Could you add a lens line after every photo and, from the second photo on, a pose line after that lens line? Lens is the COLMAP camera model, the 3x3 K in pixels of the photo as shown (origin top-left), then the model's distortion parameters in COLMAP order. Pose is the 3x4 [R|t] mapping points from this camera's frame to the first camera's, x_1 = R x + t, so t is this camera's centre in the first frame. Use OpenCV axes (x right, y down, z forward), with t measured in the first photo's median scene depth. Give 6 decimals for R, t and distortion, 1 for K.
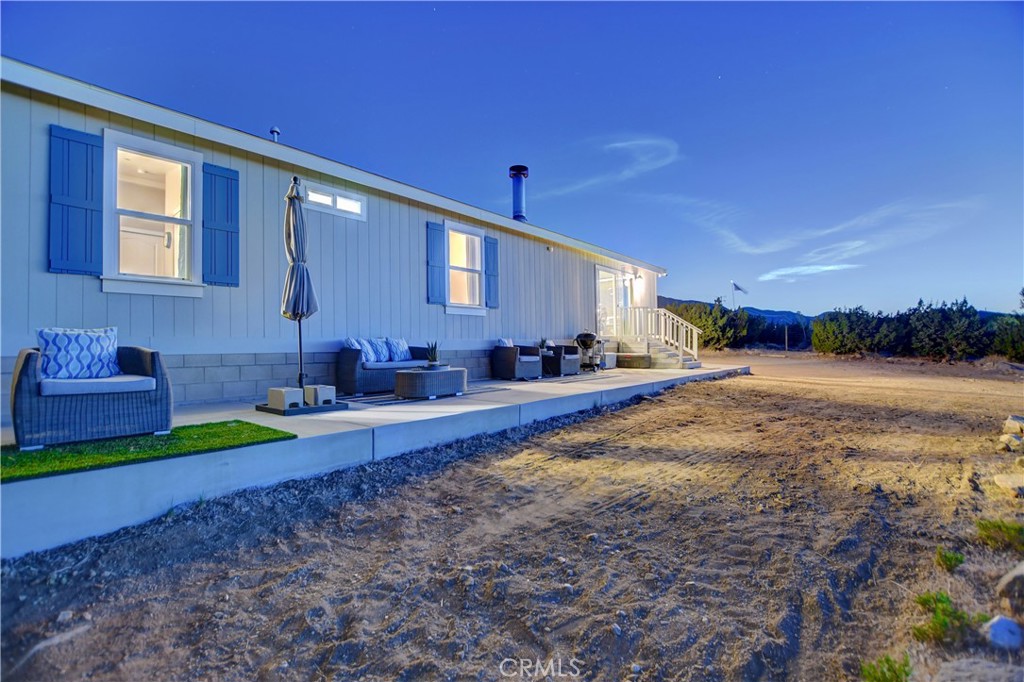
lens RADIAL K [[452.8, 0, 507.9], [0, 452.8, 343.6], [0, 0, 1]] dist [-0.035970, 0.005459]
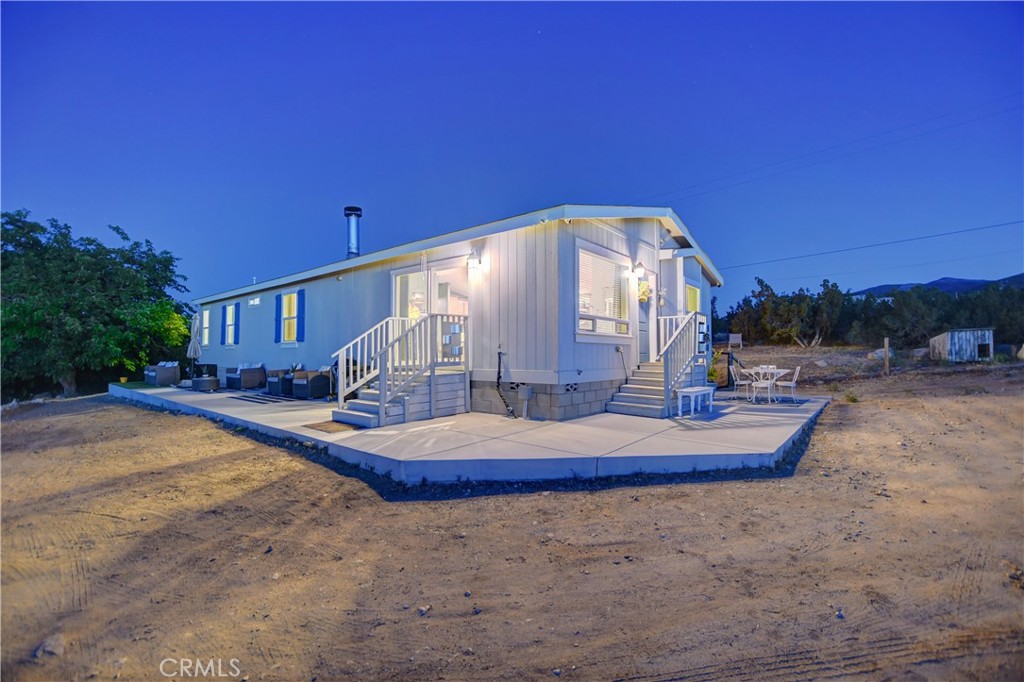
lens RADIAL K [[452.8, 0, 508.7], [0, 452.8, 342.1], [0, 0, 1]] dist [-0.035970, 0.005459]
pose [[0.008618, -0.024536, -0.999662, 1.490956], [-0.005756, 0.999681, -0.024586, -0.051299], [0.999946, 0.005966, 0.008474, 1.817688]]
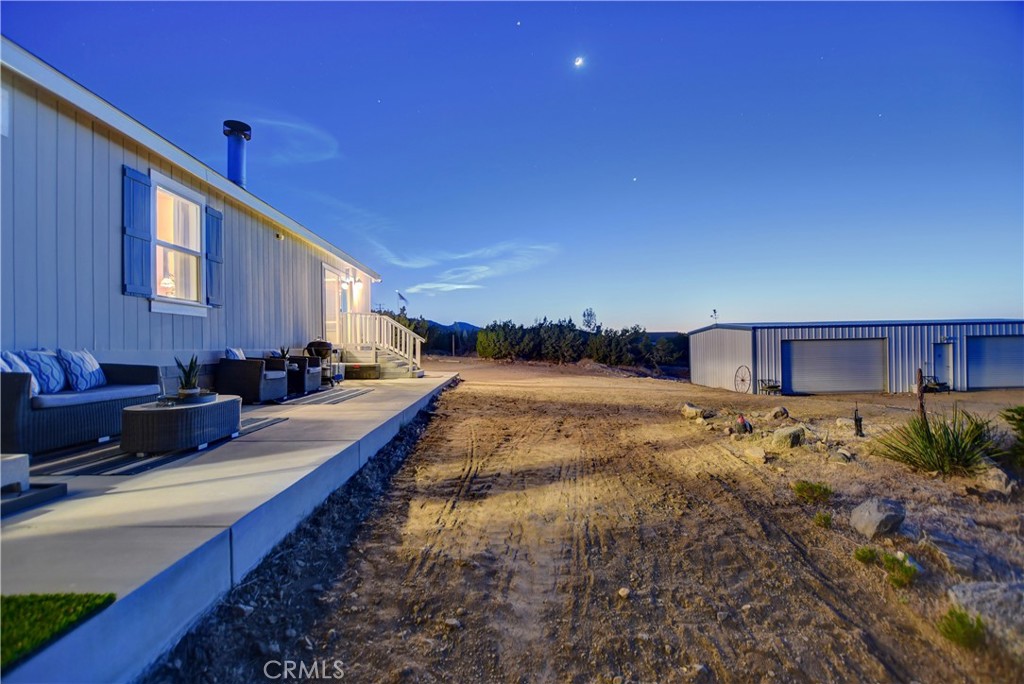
lens RADIAL K [[454.0, 0, 508.1], [0, 454.0, 343.8], [0, 0, 1]] dist [-0.028793, 0.000654]
pose [[0.741785, 0.007972, 0.670591, -0.186693], [-0.000877, 0.999940, -0.010917, -0.012338], [-0.670638, 0.007510, 0.741747, 0.171526]]
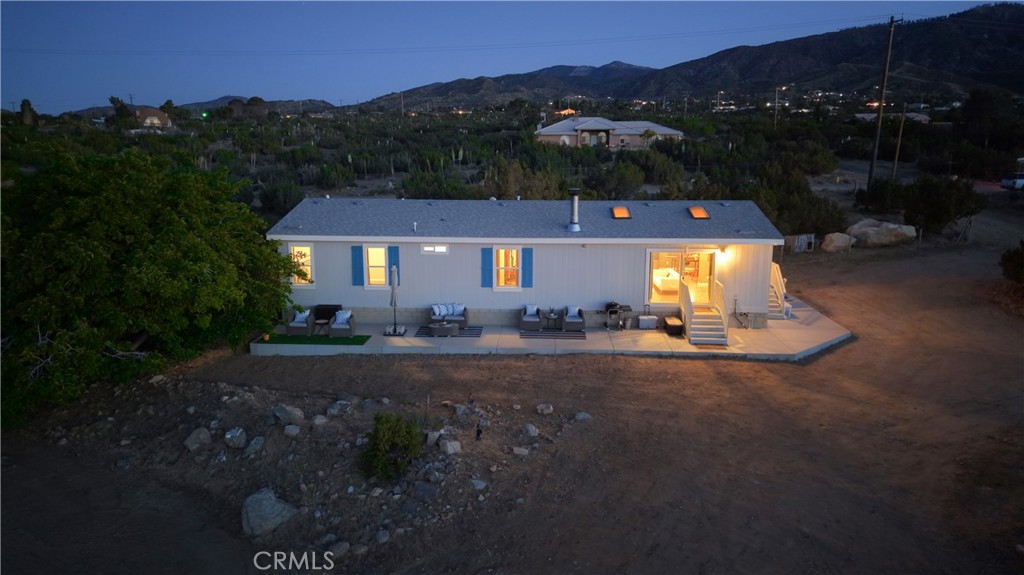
lens RADIAL K [[685.1, 0, 508.4], [0, 685.1, 286.2], [0, 0, 1]] dist [0.040822, -0.049406]
pose [[0.602773, 0.154565, -0.782799, 2.287344], [-0.005933, 0.981900, 0.189309, -0.668114], [0.797891, -0.109466, 0.592780, -0.749398]]
